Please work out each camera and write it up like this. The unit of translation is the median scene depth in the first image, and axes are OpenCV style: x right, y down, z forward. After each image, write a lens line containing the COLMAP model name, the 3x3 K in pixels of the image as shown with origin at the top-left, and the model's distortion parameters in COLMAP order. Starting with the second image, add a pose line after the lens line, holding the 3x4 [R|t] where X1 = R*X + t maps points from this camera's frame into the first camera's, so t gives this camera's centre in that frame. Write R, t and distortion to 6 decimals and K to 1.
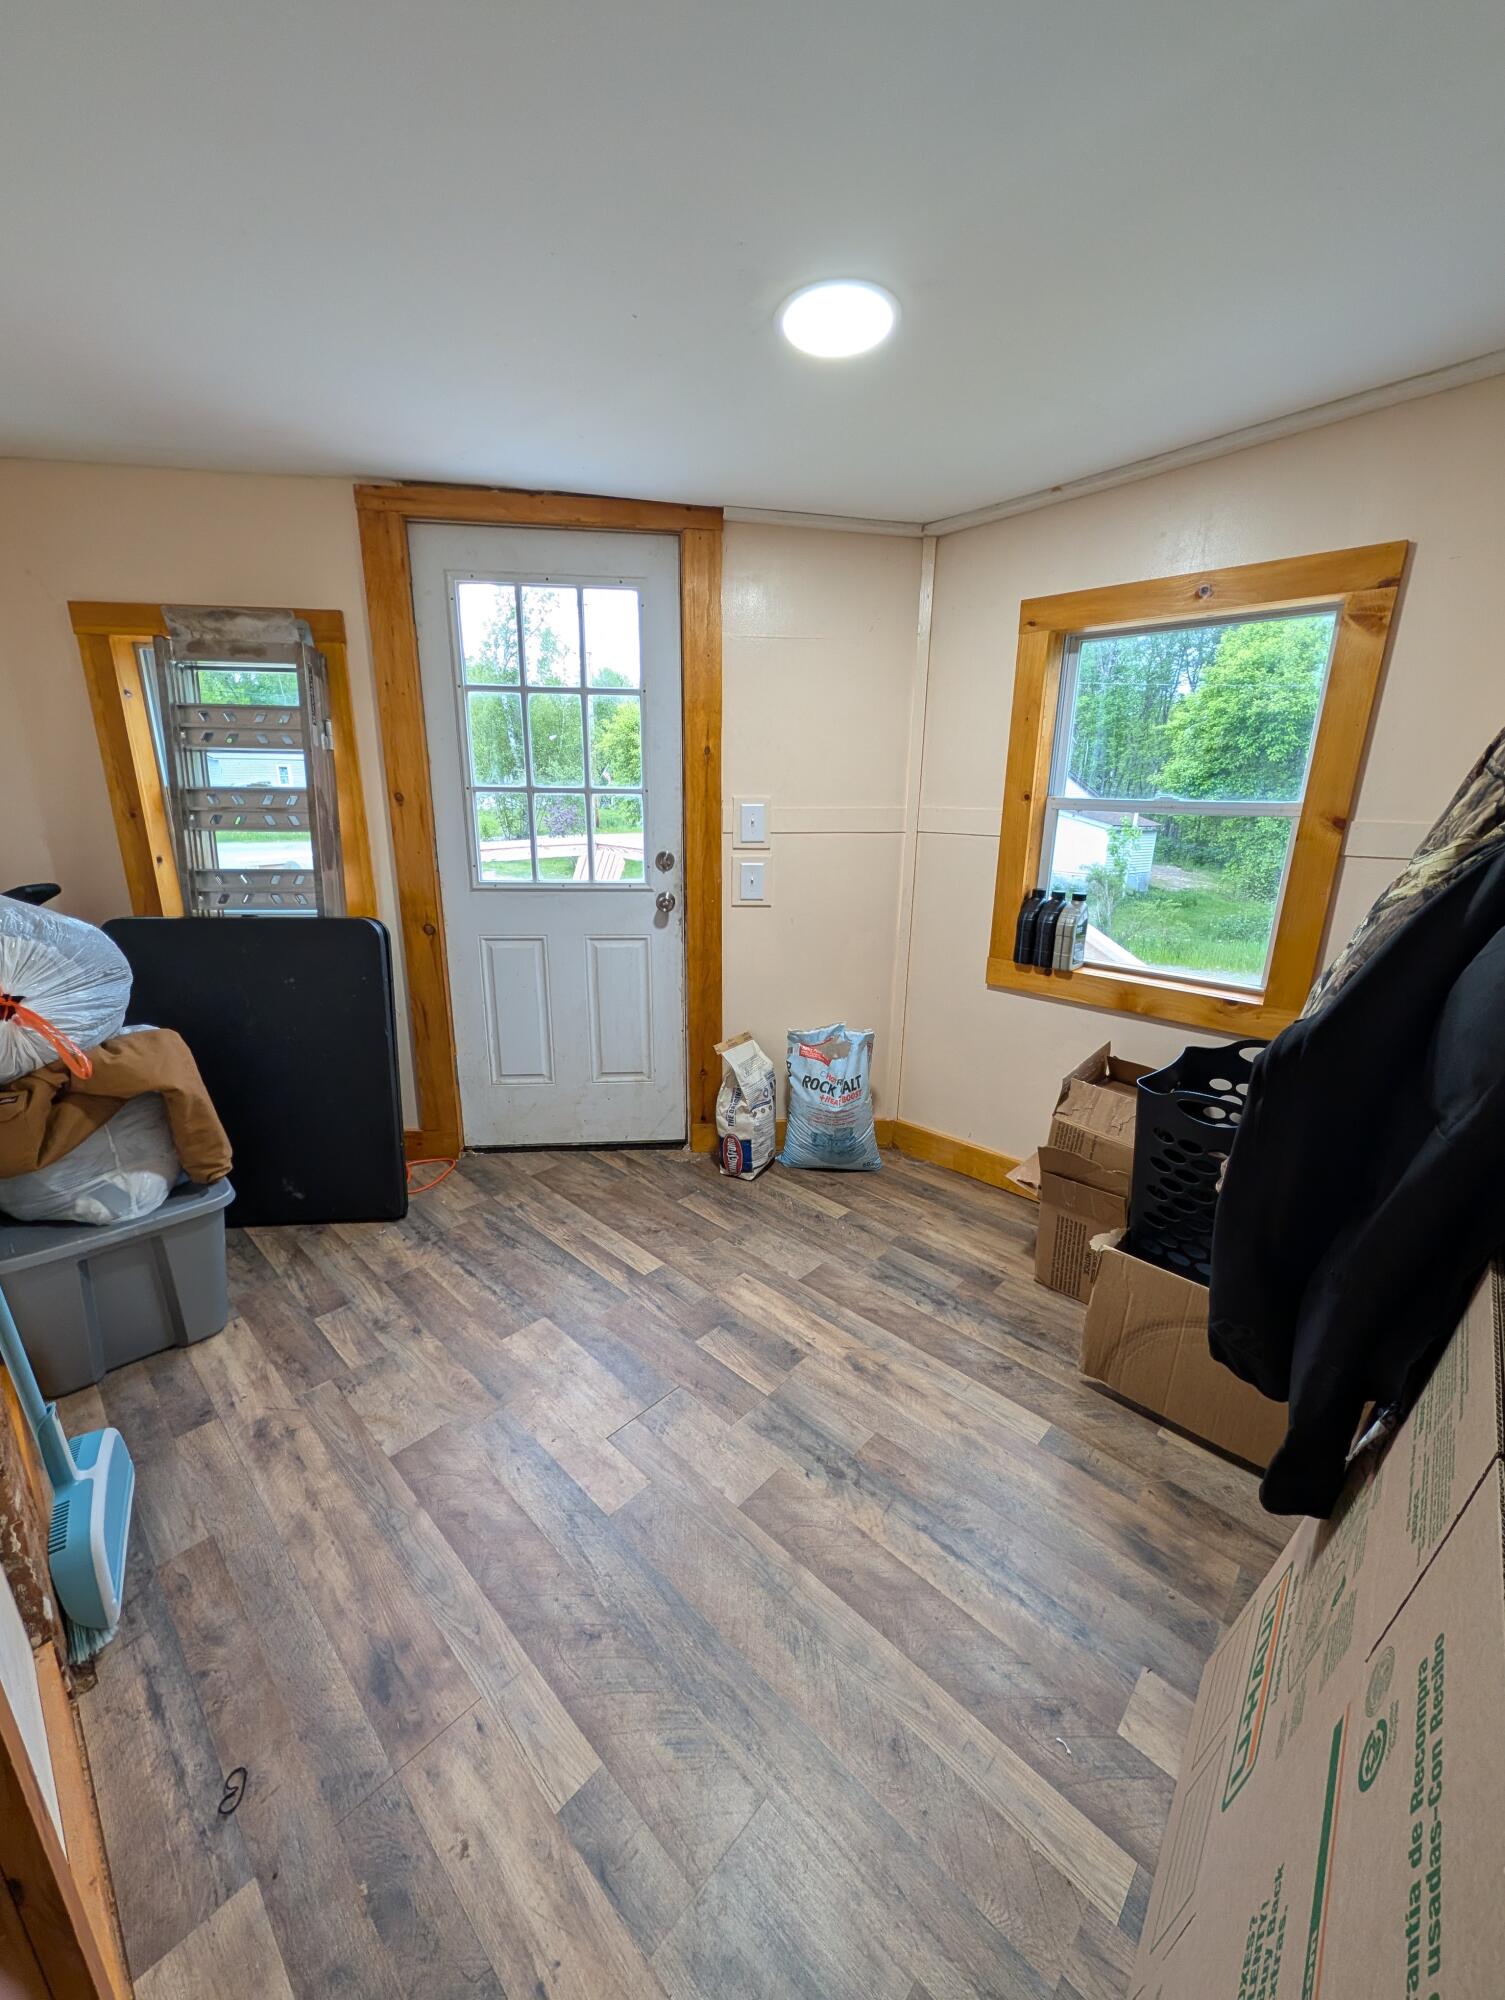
lens RADIAL K [[769.1, 0, 749.6], [0, 769.1, 990.2], [0, 0, 1]] dist [0.000788, 0.000236]
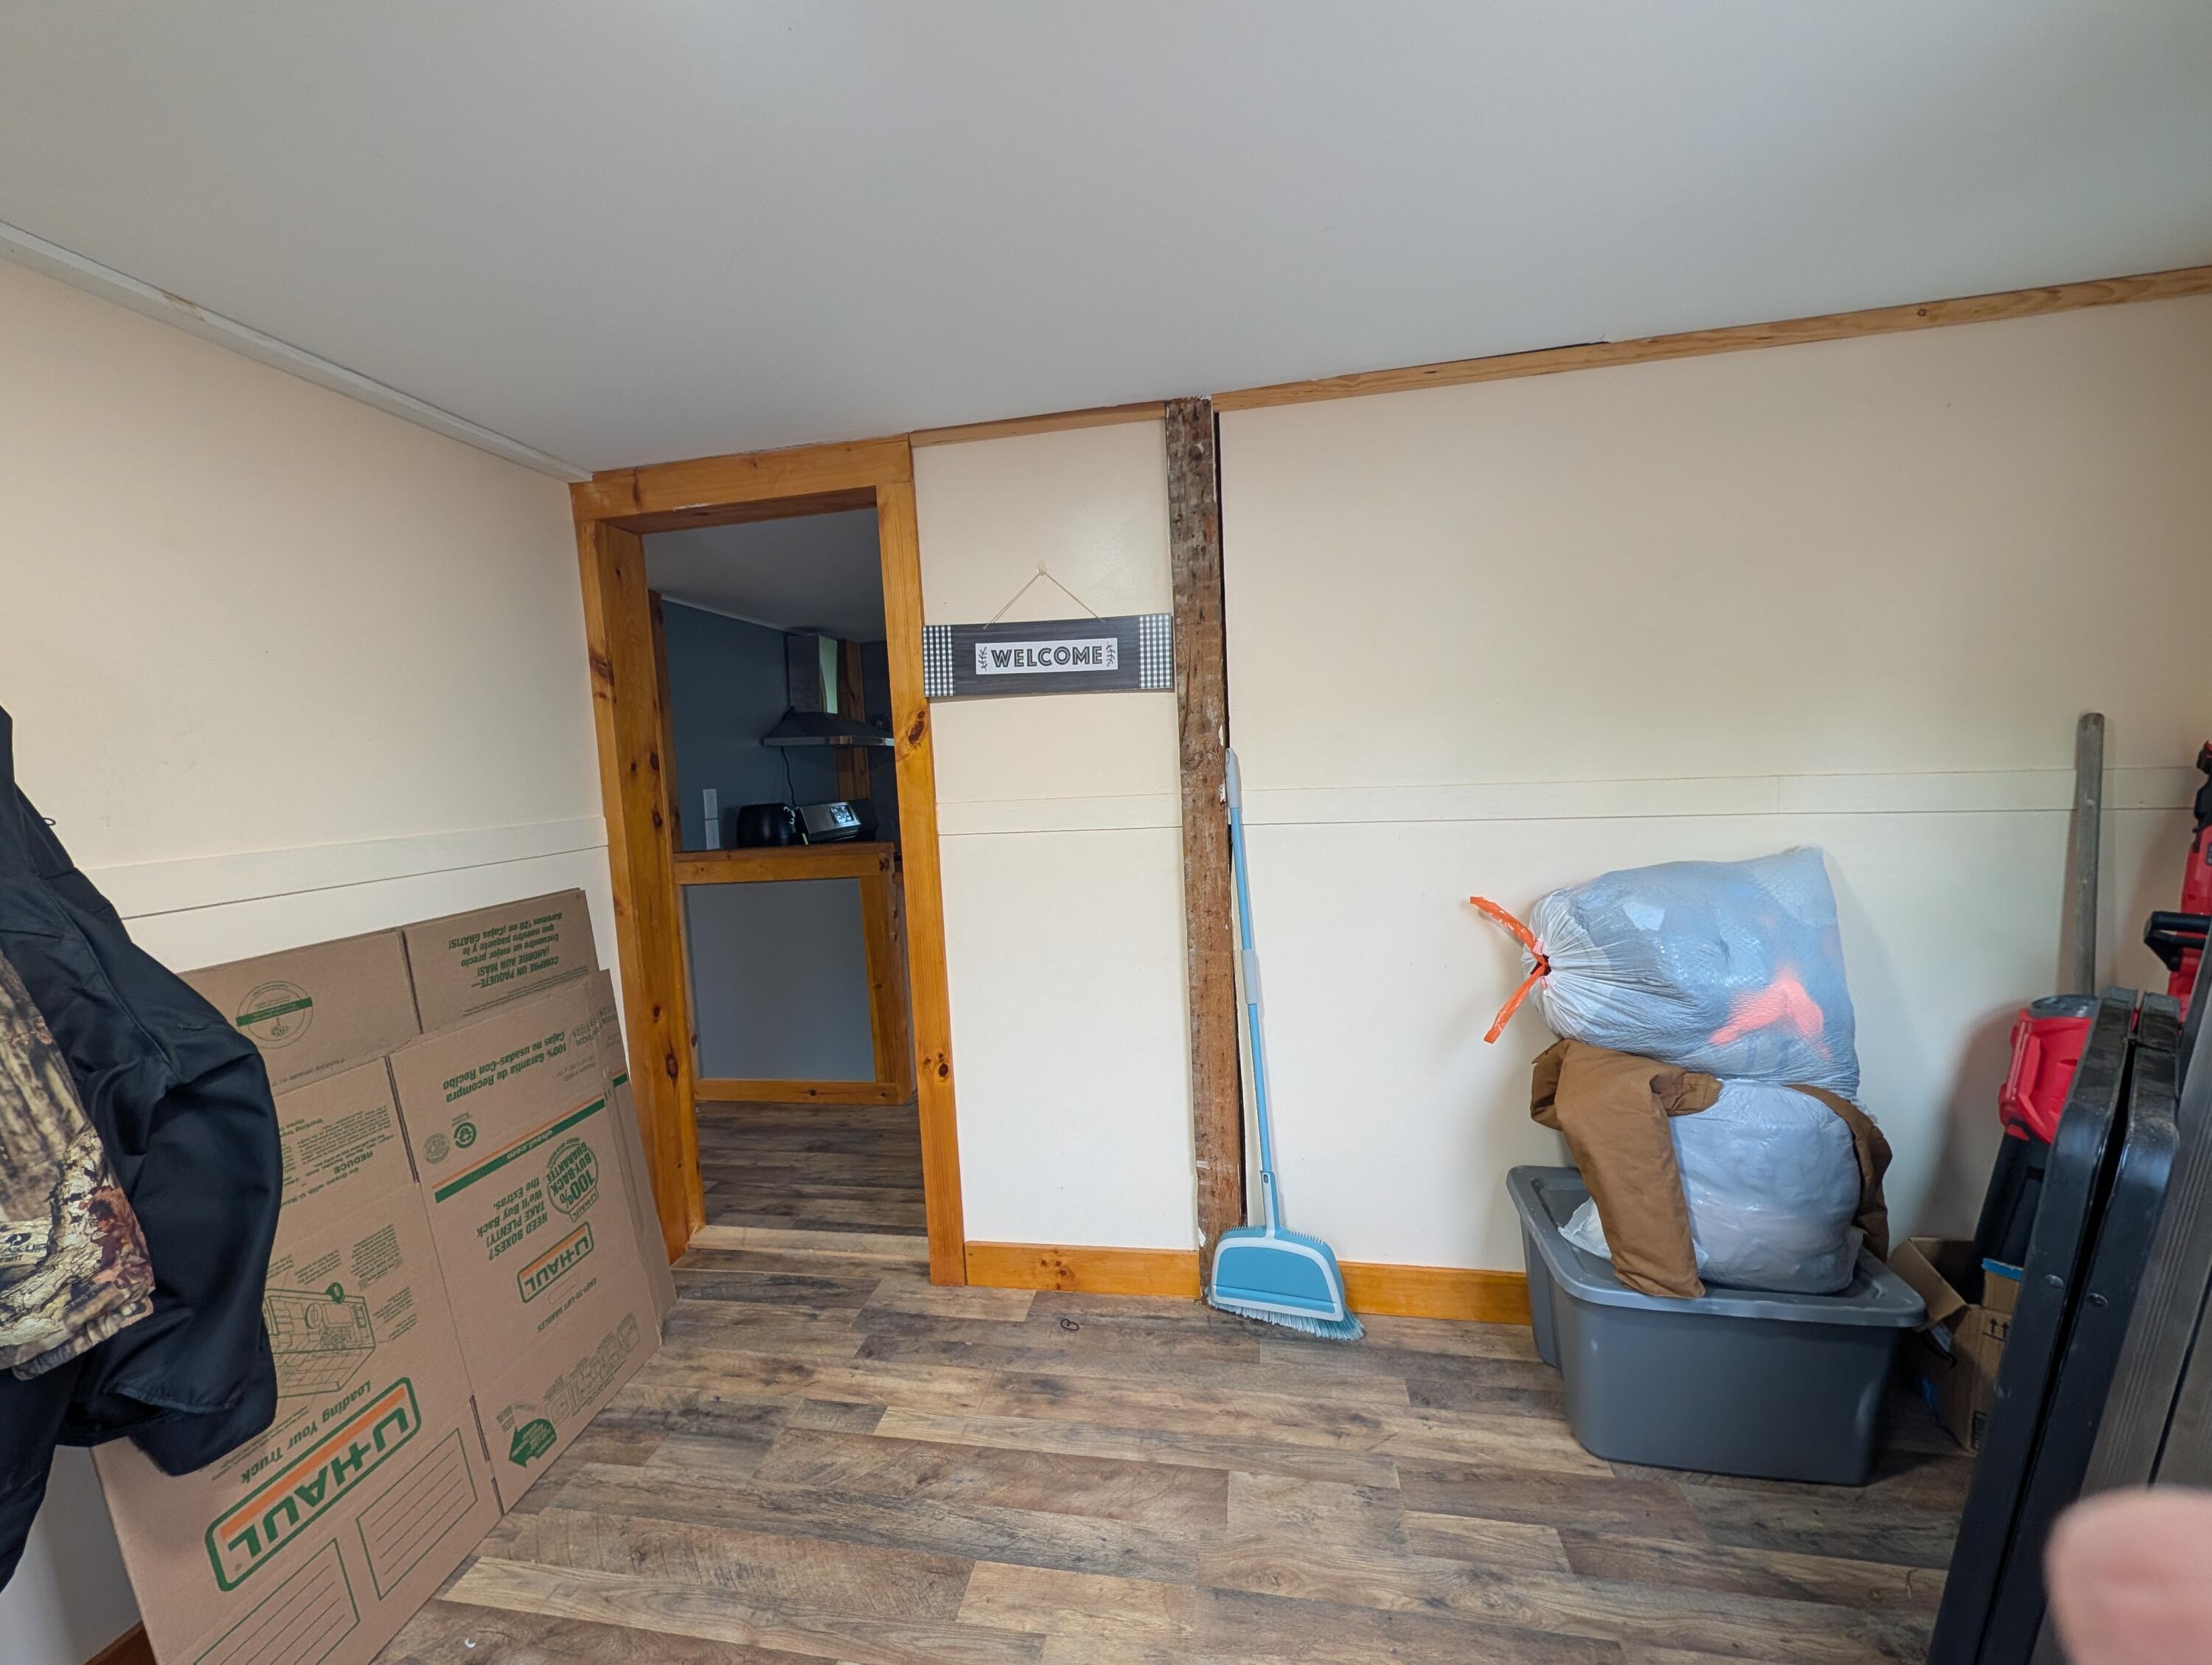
lens RADIAL K [[850.7, 0, 1116.2], [0, 850.7, 851.2], [0, 0, 1]] dist [0.000788, 0.000236]
pose [[-0.828717, 0.081860, -0.553650, 0.163634], [-0.120204, 0.940126, 0.318926, -0.432736], [0.546608, 0.330850, -0.769258, 1.533736]]
